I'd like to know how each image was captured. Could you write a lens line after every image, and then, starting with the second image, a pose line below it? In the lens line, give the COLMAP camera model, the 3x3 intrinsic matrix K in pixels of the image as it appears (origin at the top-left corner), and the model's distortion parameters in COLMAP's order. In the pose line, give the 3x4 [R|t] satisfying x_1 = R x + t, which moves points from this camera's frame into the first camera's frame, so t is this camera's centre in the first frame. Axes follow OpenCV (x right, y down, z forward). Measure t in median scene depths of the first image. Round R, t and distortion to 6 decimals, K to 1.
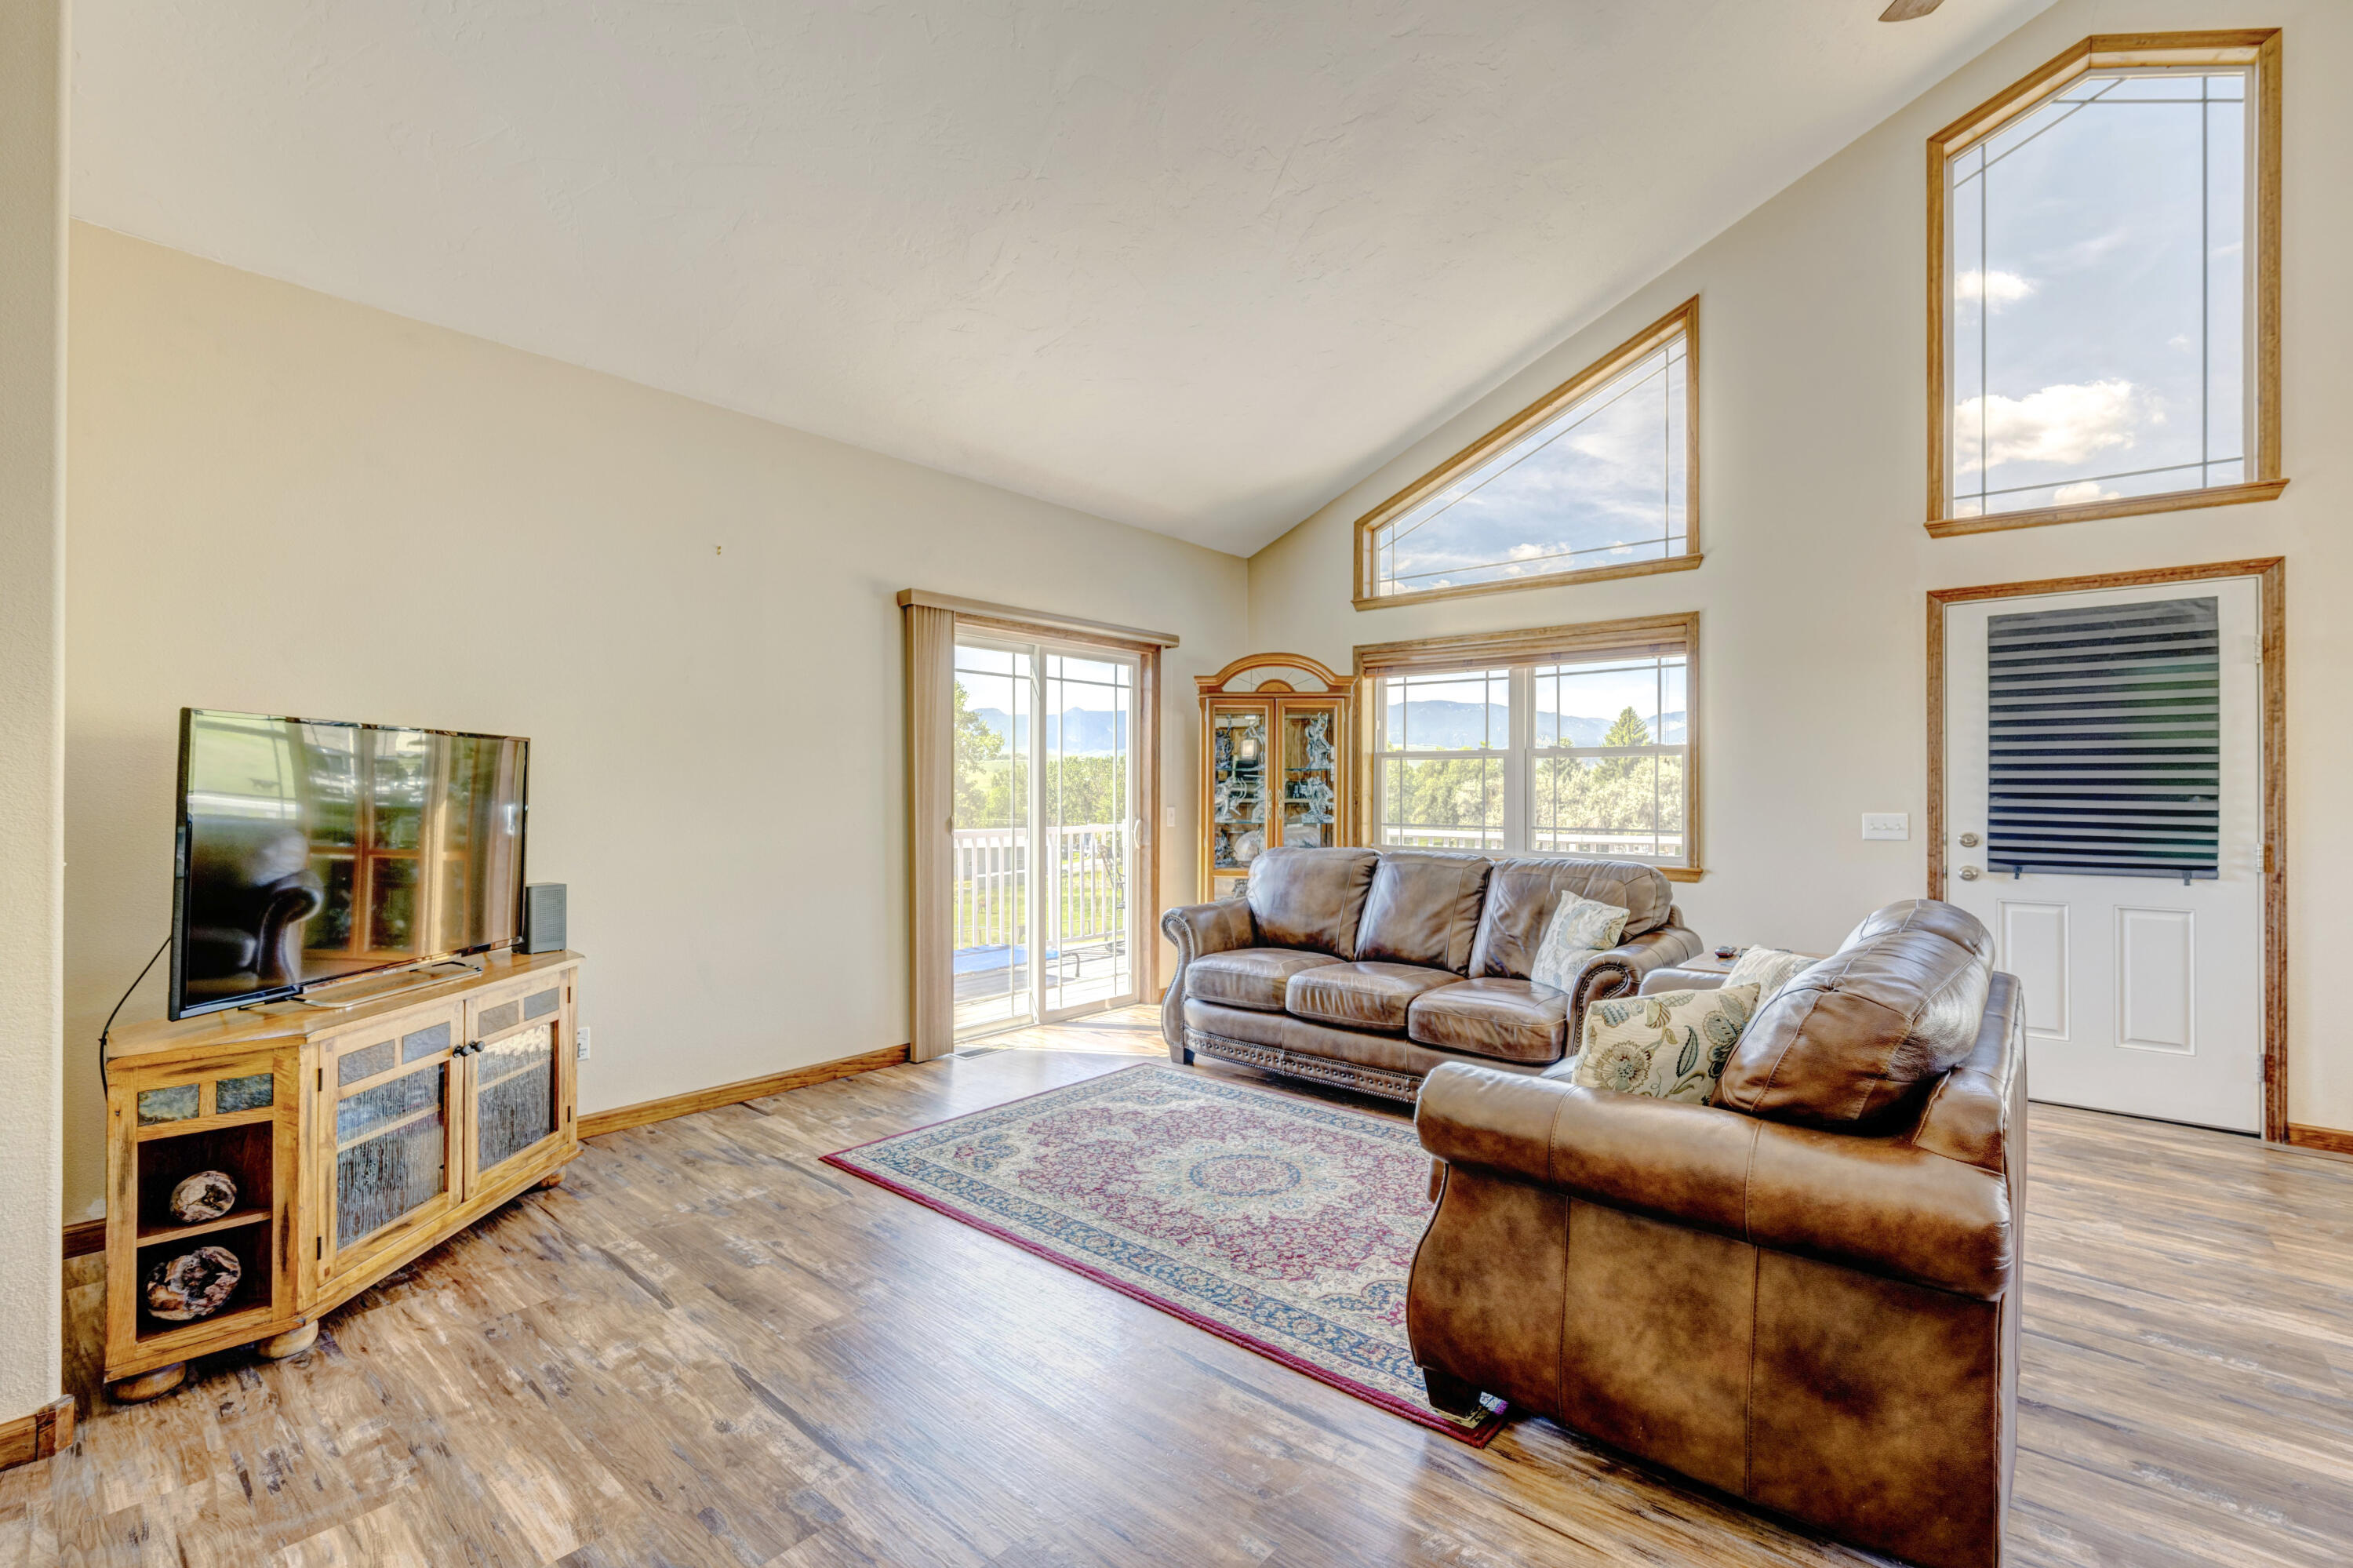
lens RADIAL K [[1077.7, 0, 1146.9], [0, 1077.7, 785.2], [0, 0, 1]] dist [-0.002695, 0.000610]
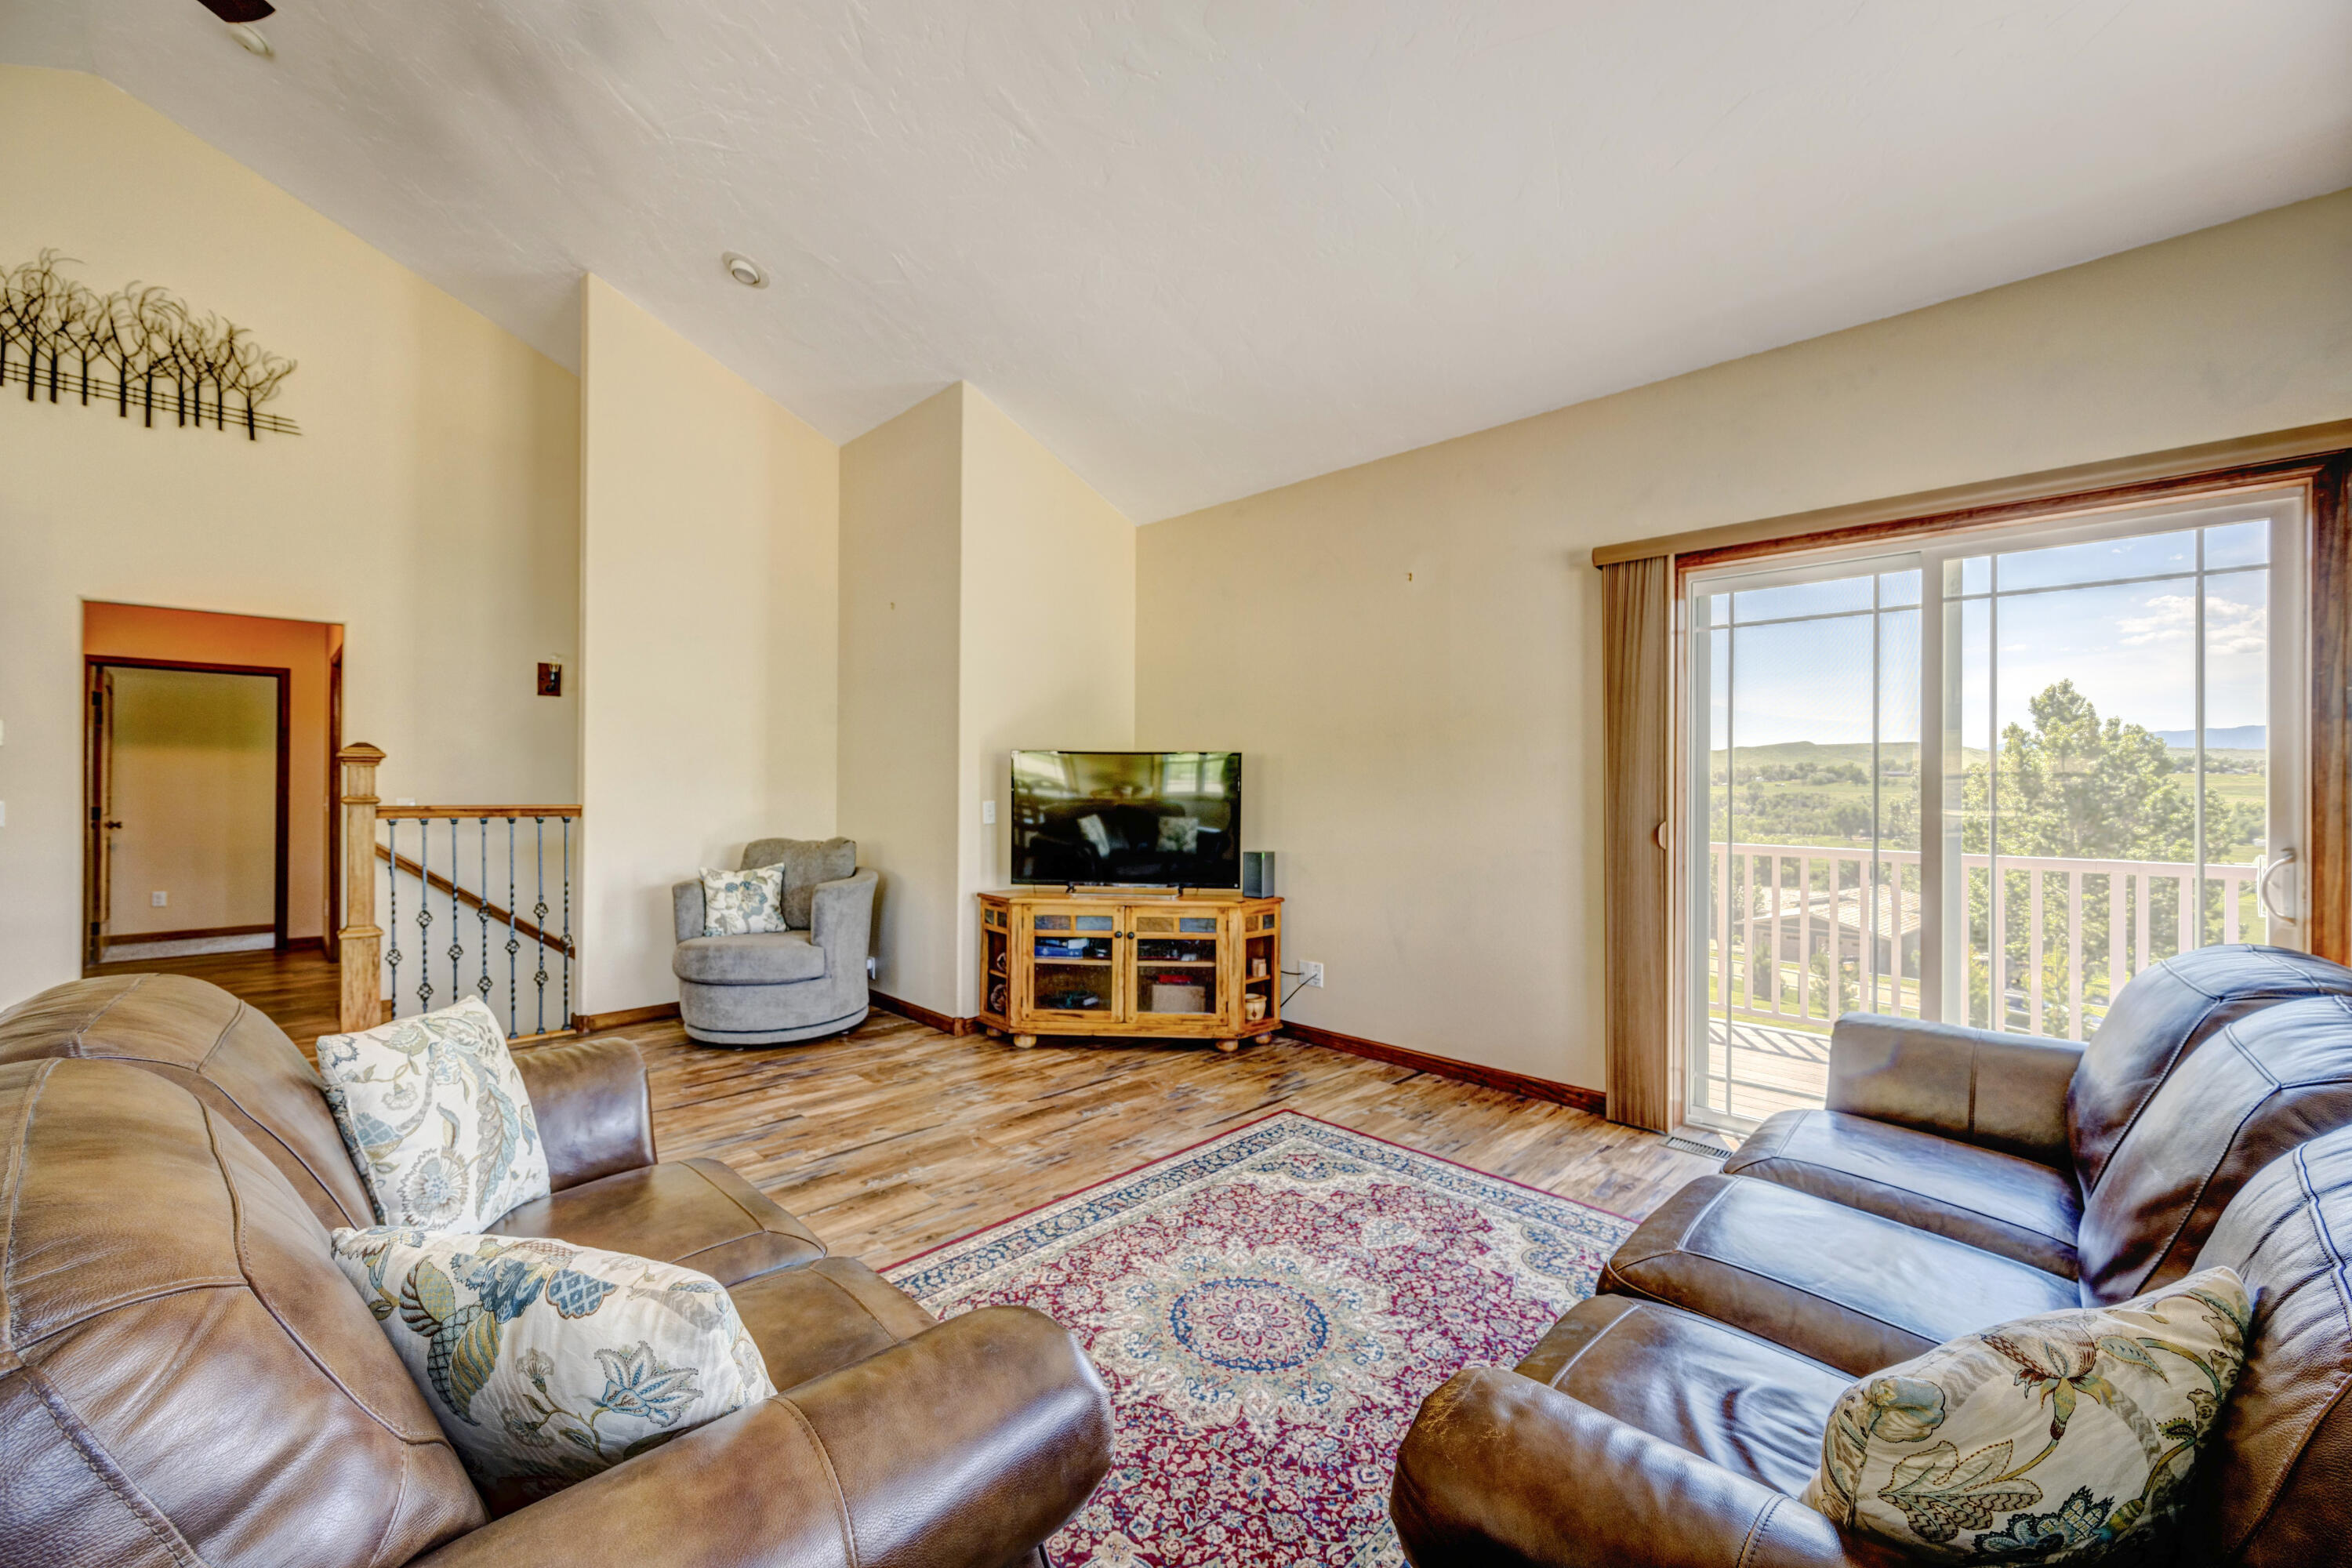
lens RADIAL K [[914.9, 0, 1179.7], [0, 914.9, 783.4], [0, 0, 1]] dist [-0.001581, -0.000125]
pose [[-0.062976, -0.006178, -0.997996, 0.570878], [-0.002371, 0.999979, -0.006041, 0.005708], [0.998012, 0.001986, -0.062989, 0.803974]]
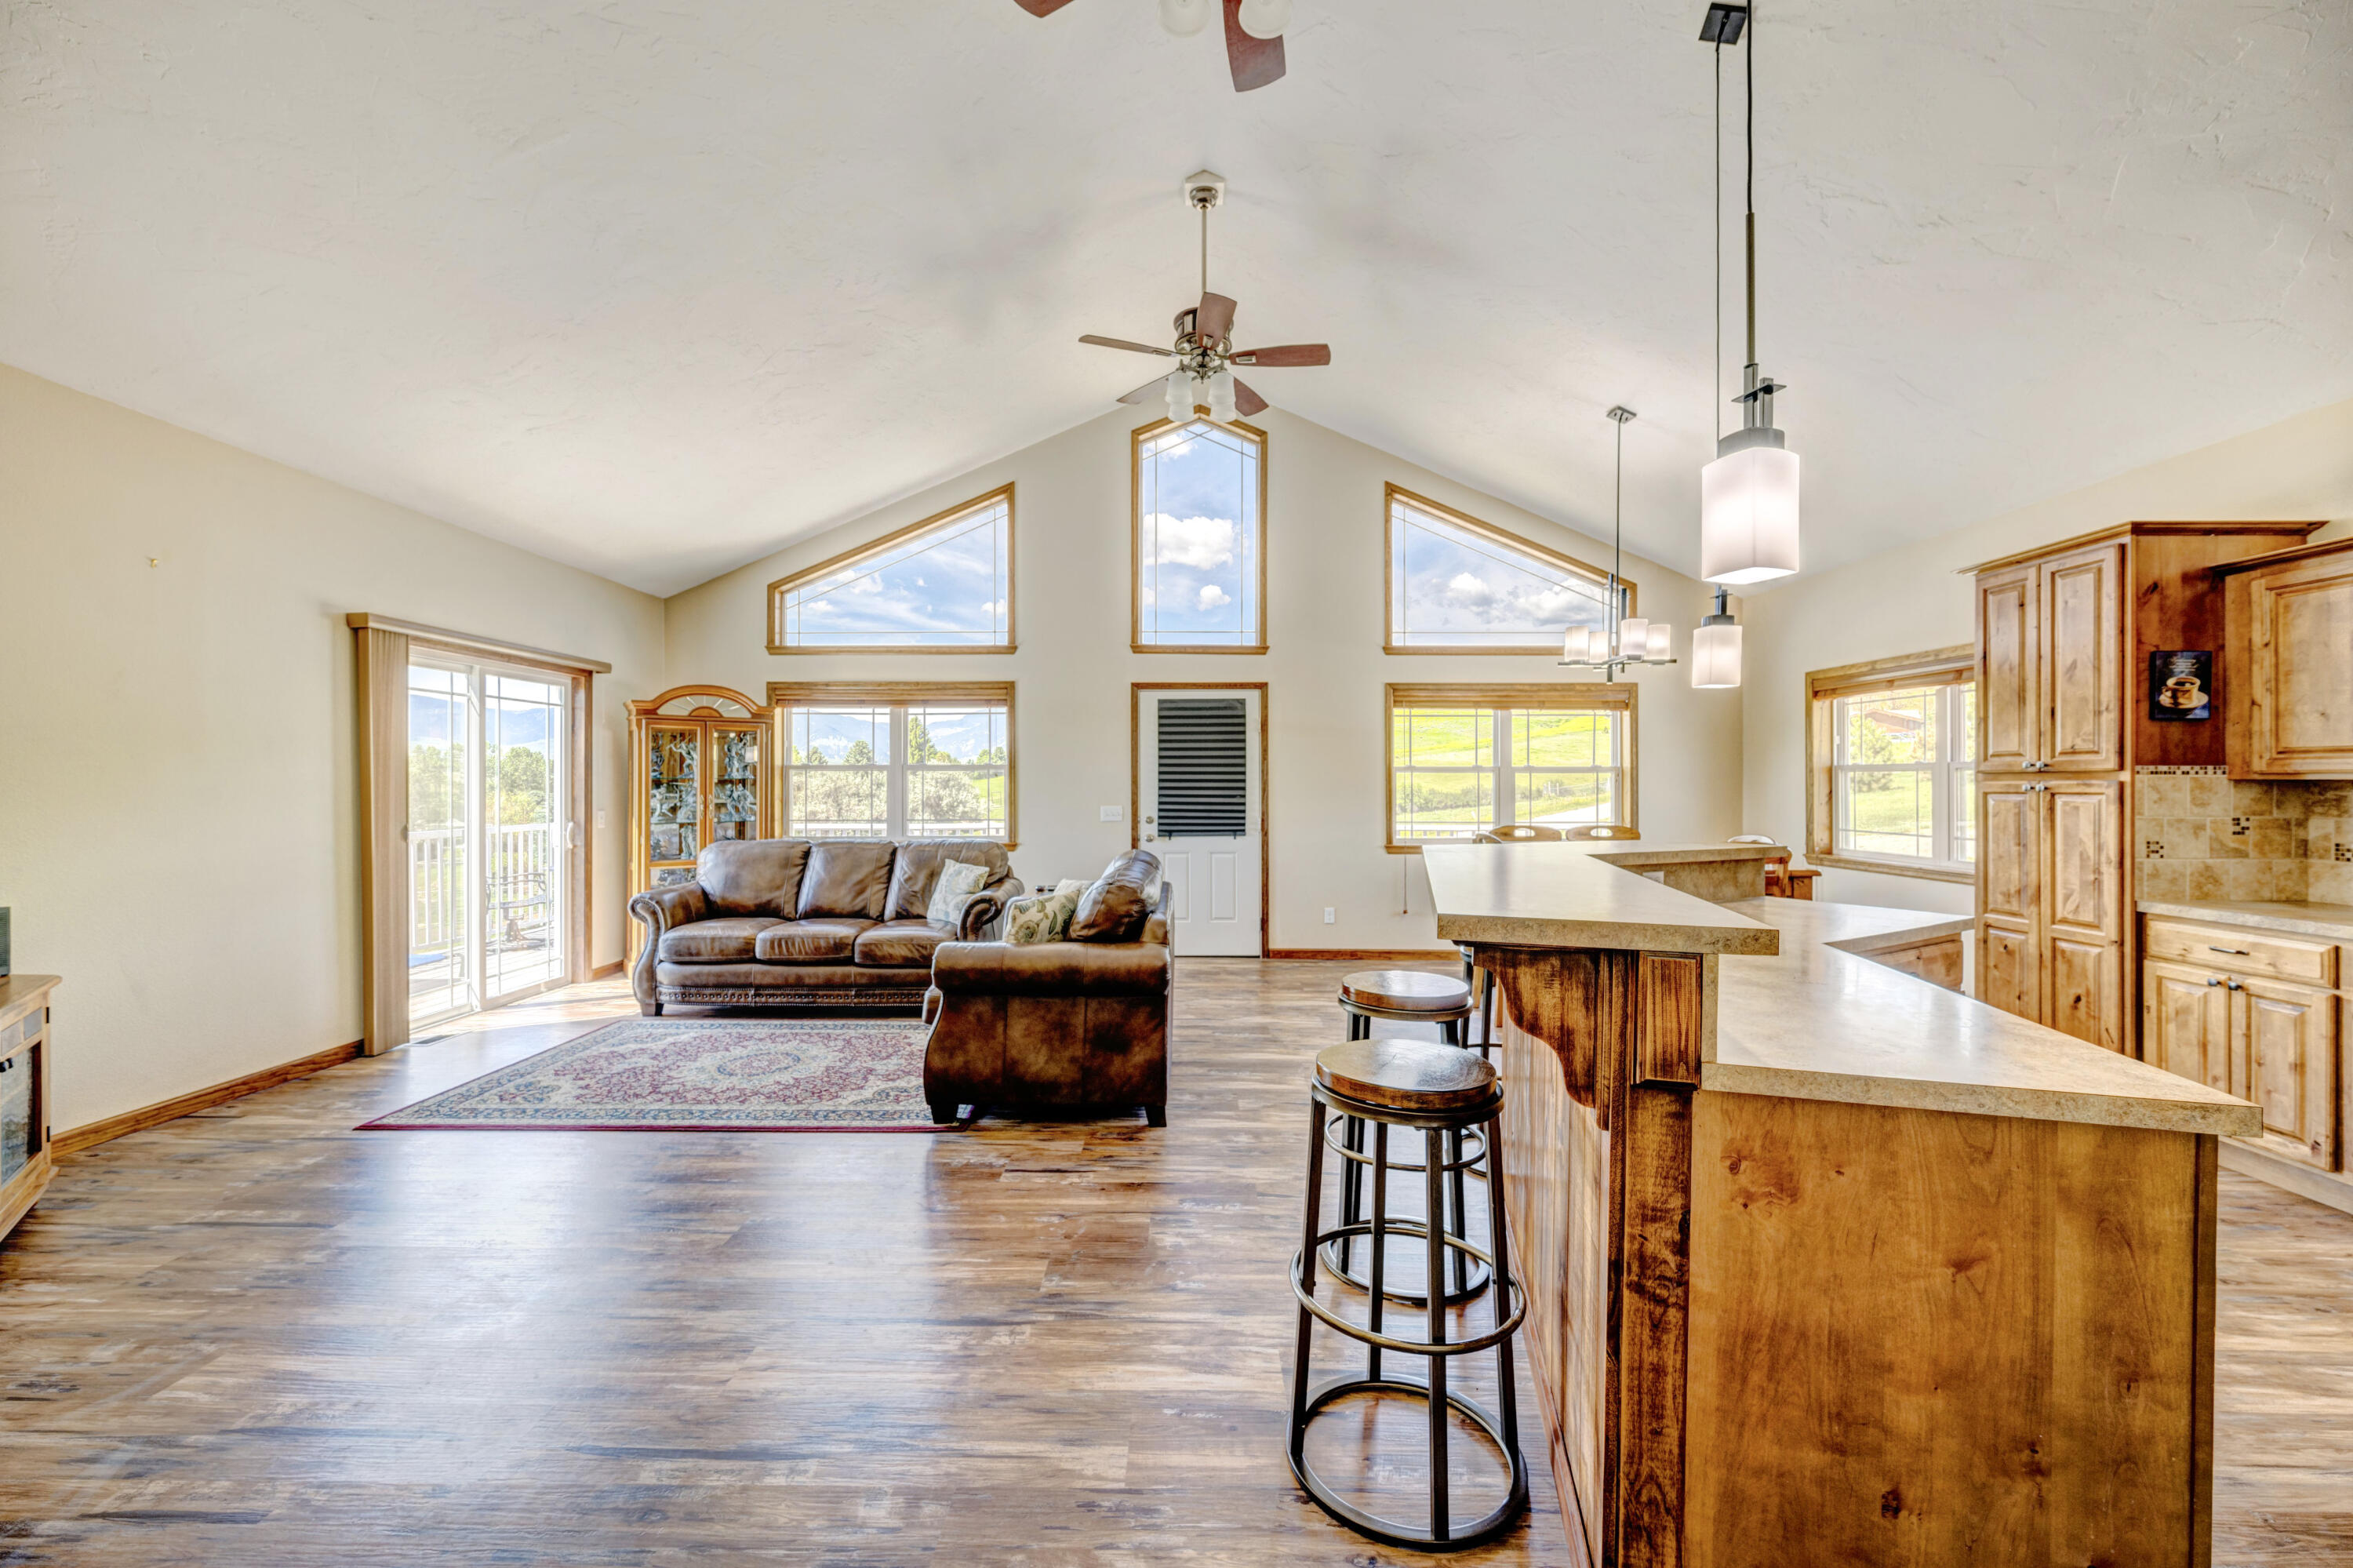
lens RADIAL K [[915.3, 0, 1206.3], [0, 915.3, 777.1], [0, 0, 1]] dist [-0.001581, -0.000125]
pose [[0.751538, 0.002480, 0.659685, -0.224152], [0.000742, 0.999989, -0.004605, -0.017486], [-0.659689, 0.003950, 0.751528, -0.274264]]
